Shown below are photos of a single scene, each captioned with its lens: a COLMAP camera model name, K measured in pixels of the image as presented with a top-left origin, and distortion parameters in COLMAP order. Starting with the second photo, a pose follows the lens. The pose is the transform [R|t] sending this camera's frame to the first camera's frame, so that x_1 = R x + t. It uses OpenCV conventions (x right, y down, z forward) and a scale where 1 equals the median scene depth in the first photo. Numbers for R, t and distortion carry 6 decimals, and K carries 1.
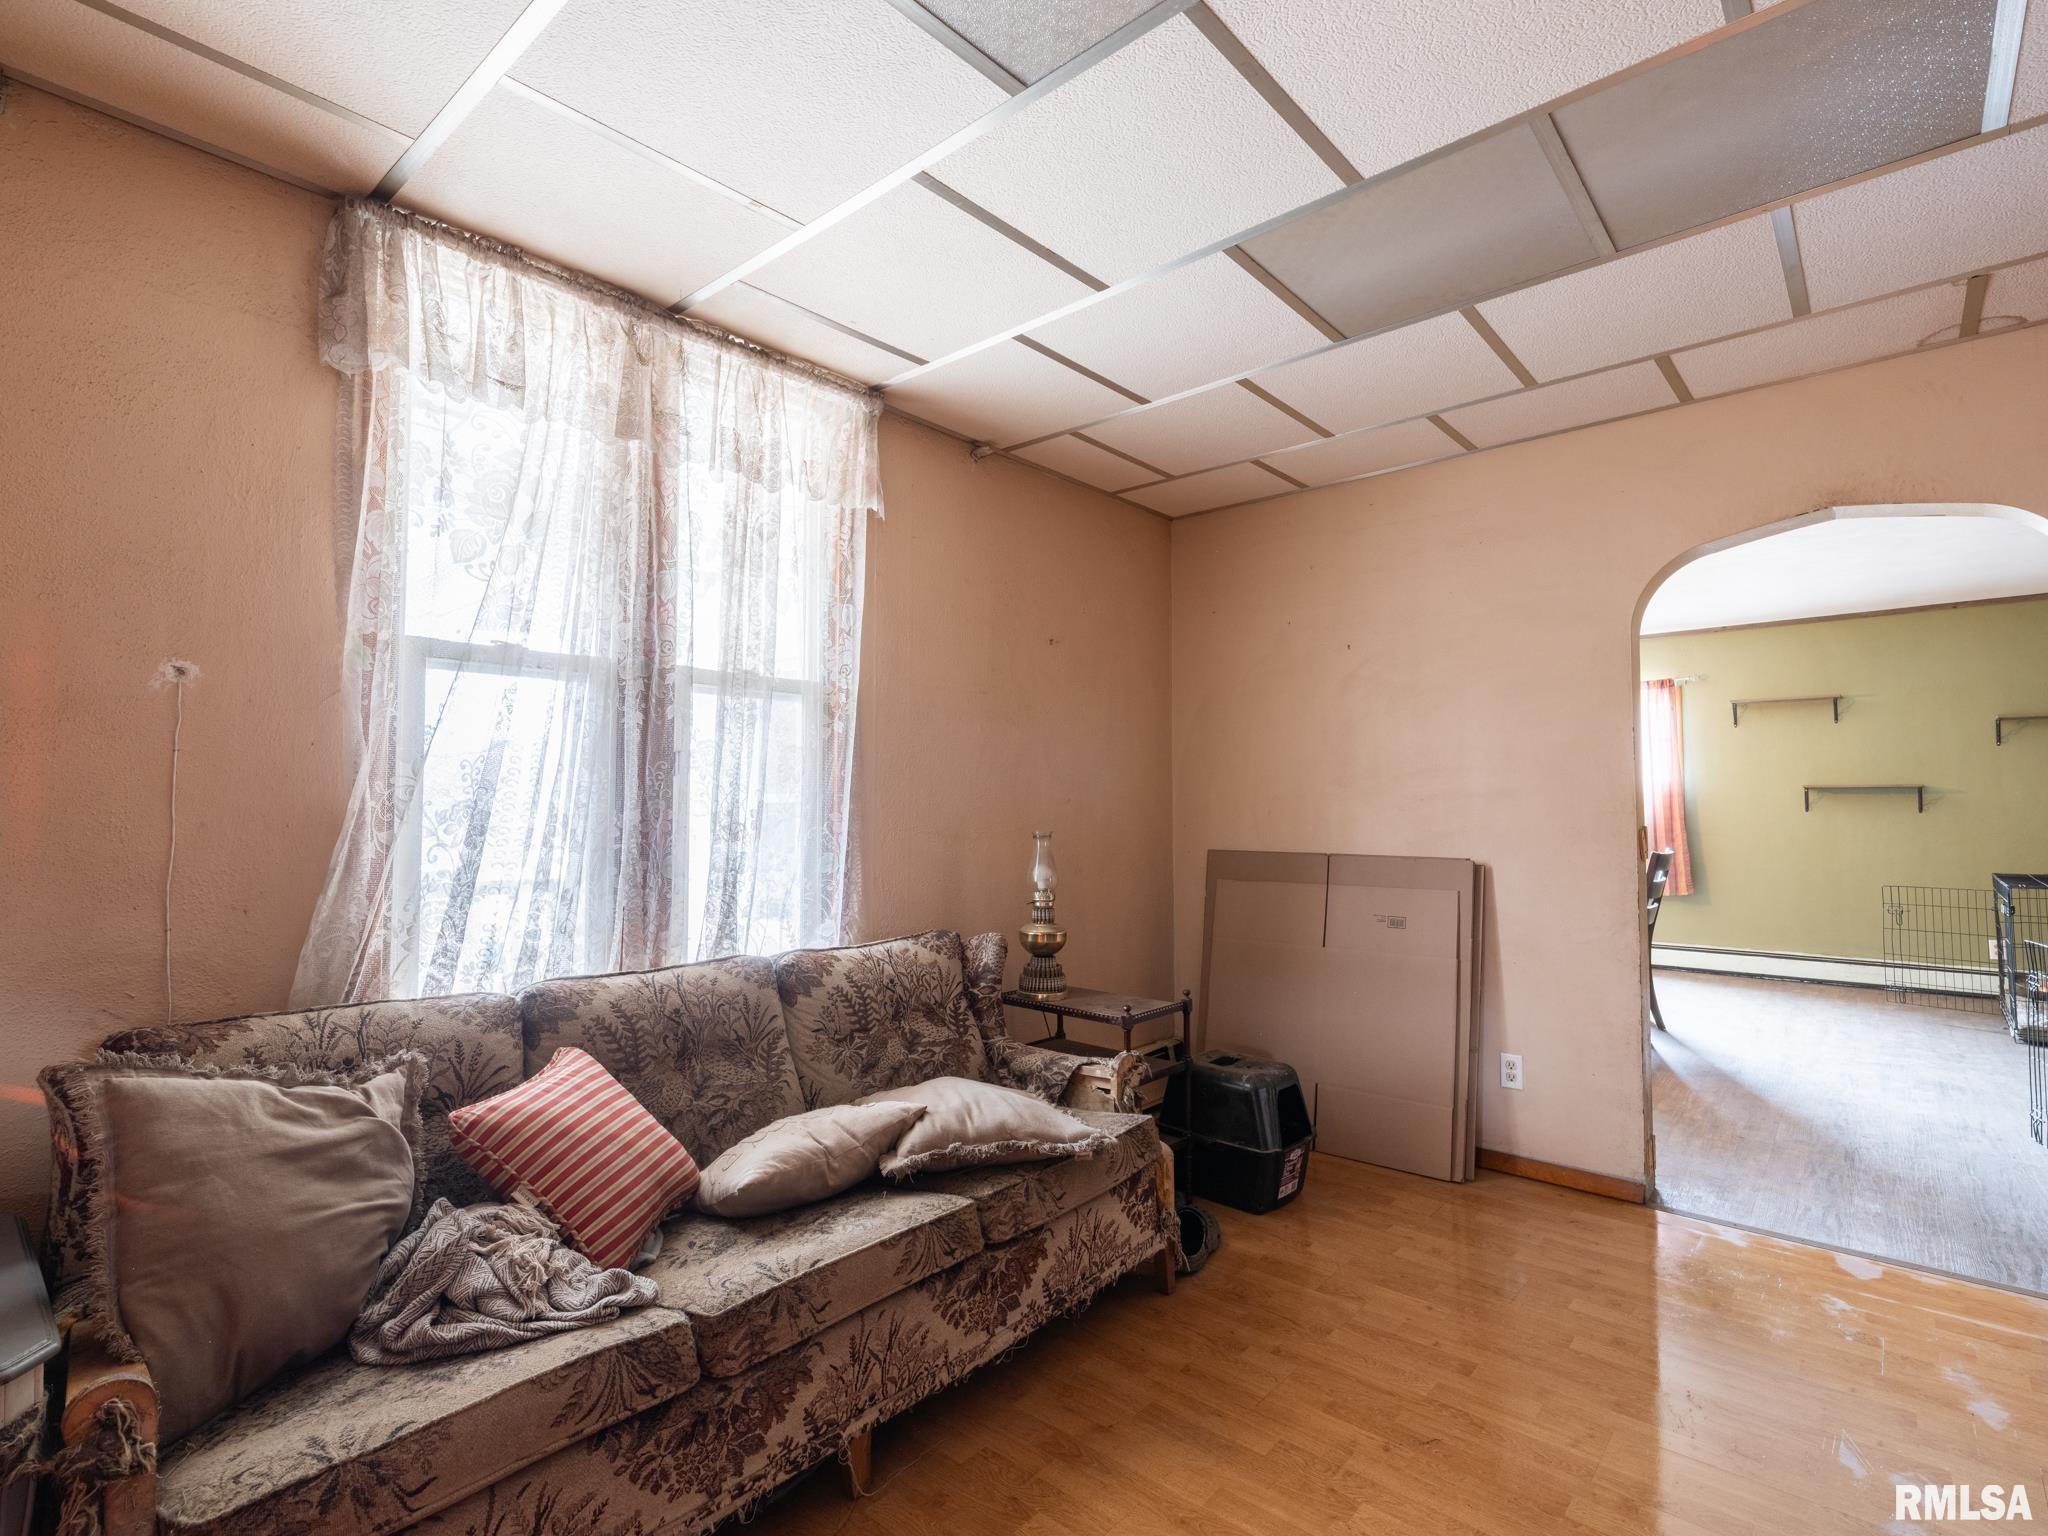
lens RADIAL K [[988.3, 0, 1015.1], [0, 988.3, 764.0], [0, 0, 1]] dist [0.000553, 0.001415]
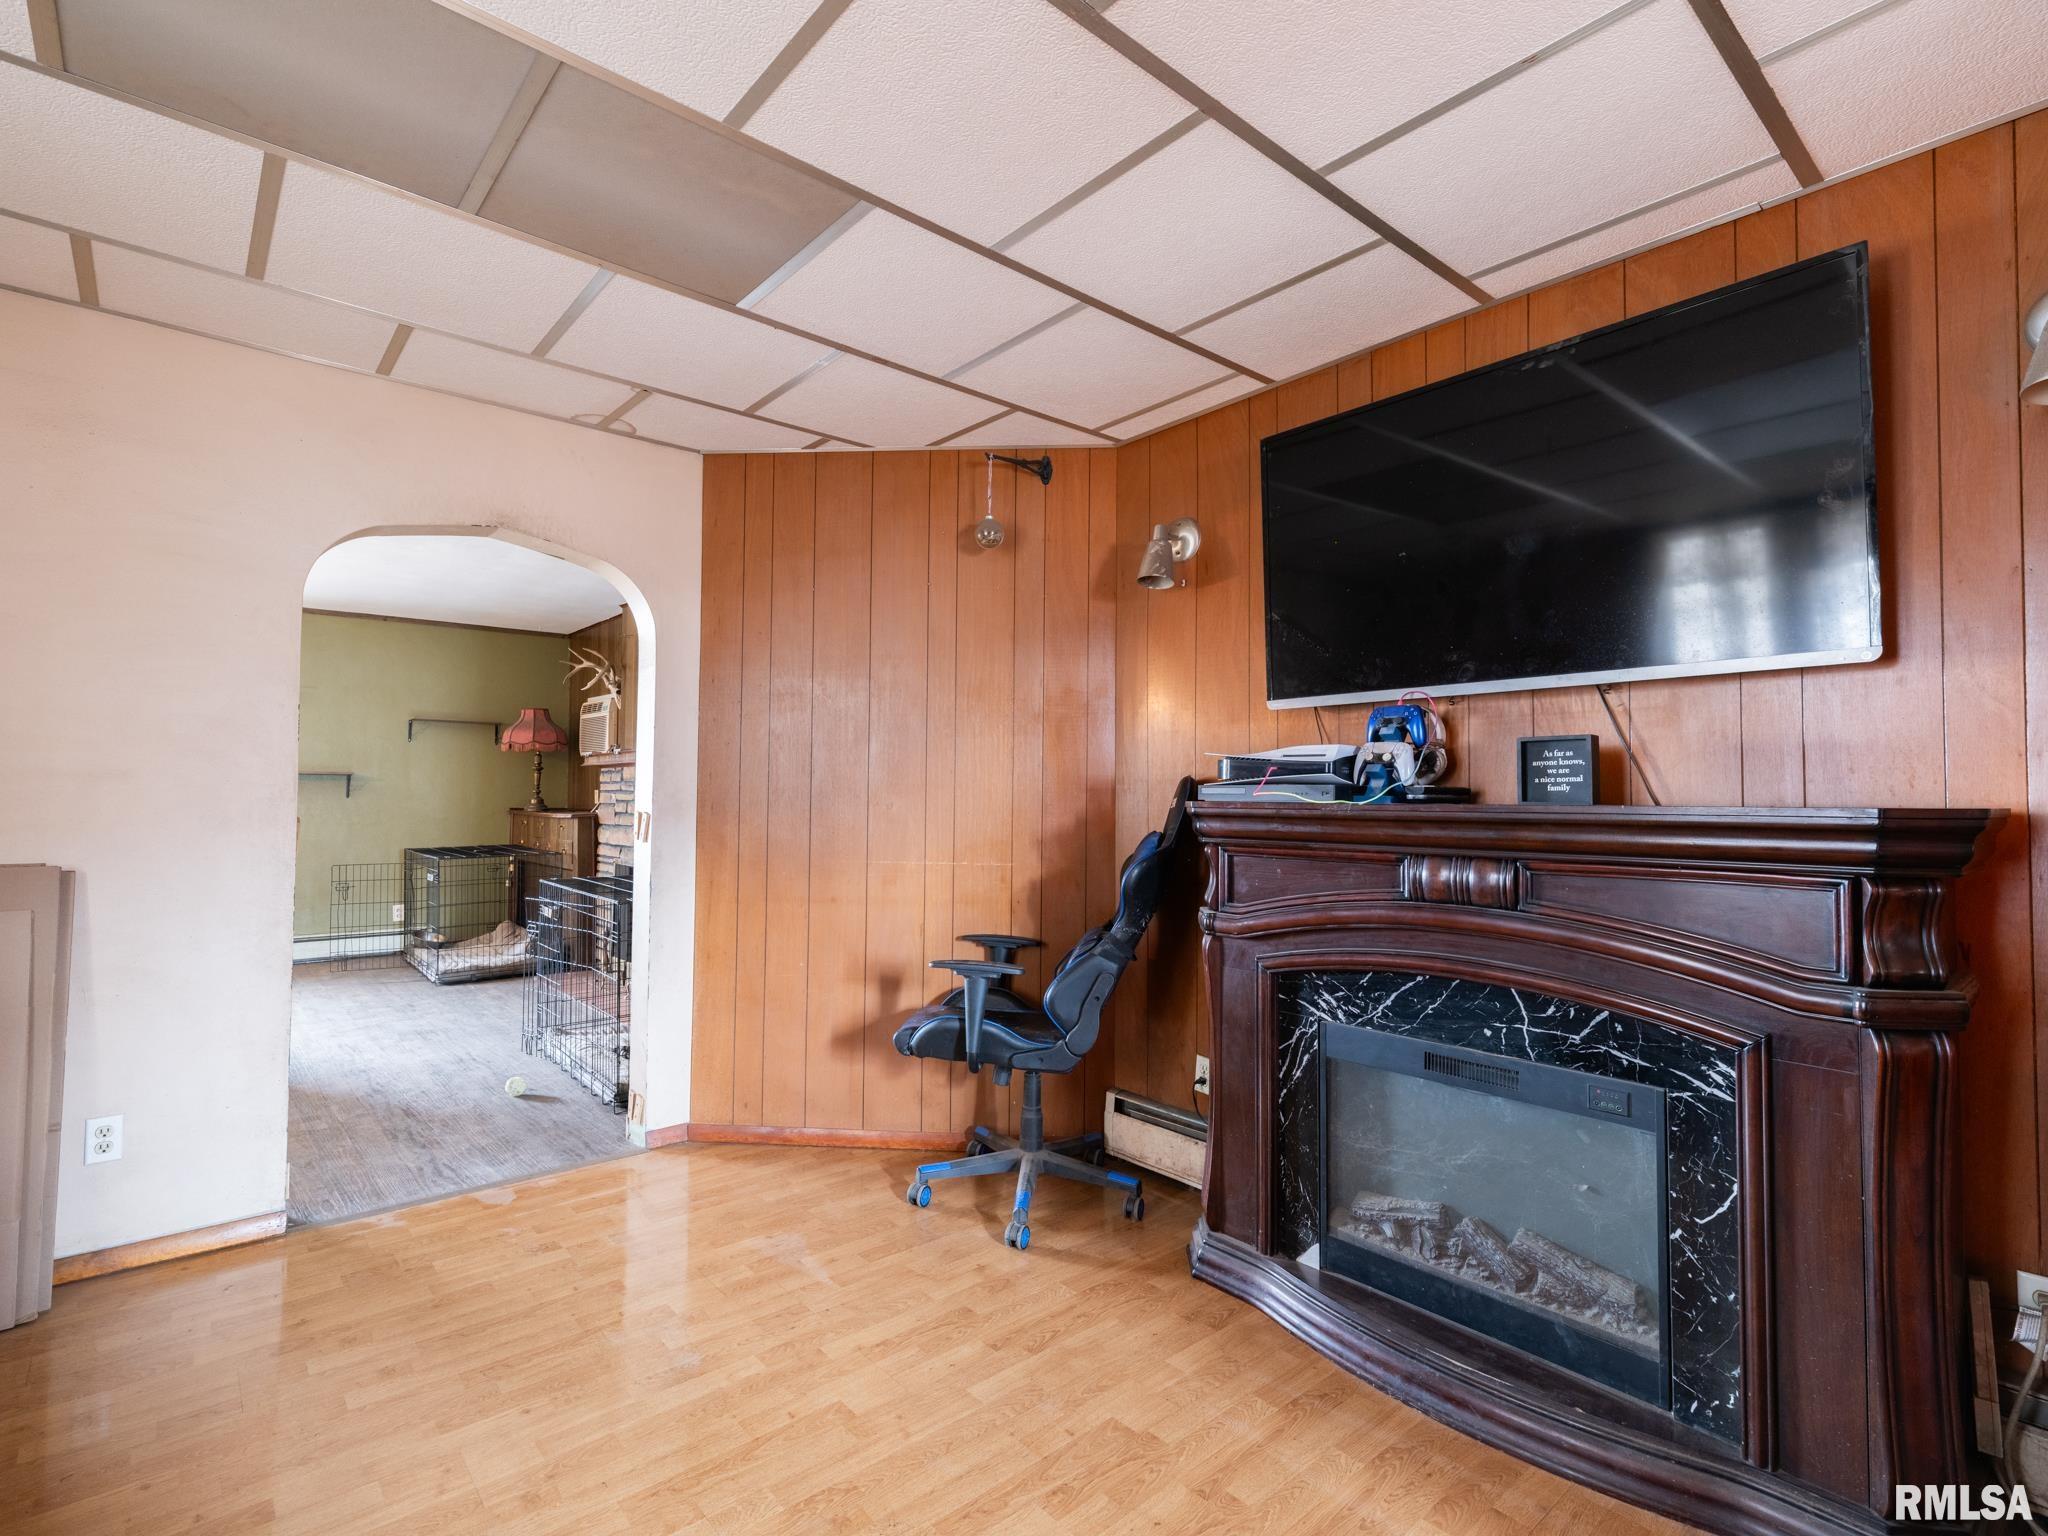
lens RADIAL K [[988.3, 0, 1015.1], [0, 988.3, 764.0], [0, 0, 1]] dist [0.000553, 0.001415]
pose [[0.132900, 0.031928, 0.990615, -0.189723], [-0.047409, 0.998542, -0.025824, 0.009765], [-0.989995, -0.043532, 0.134220, 0.243640]]
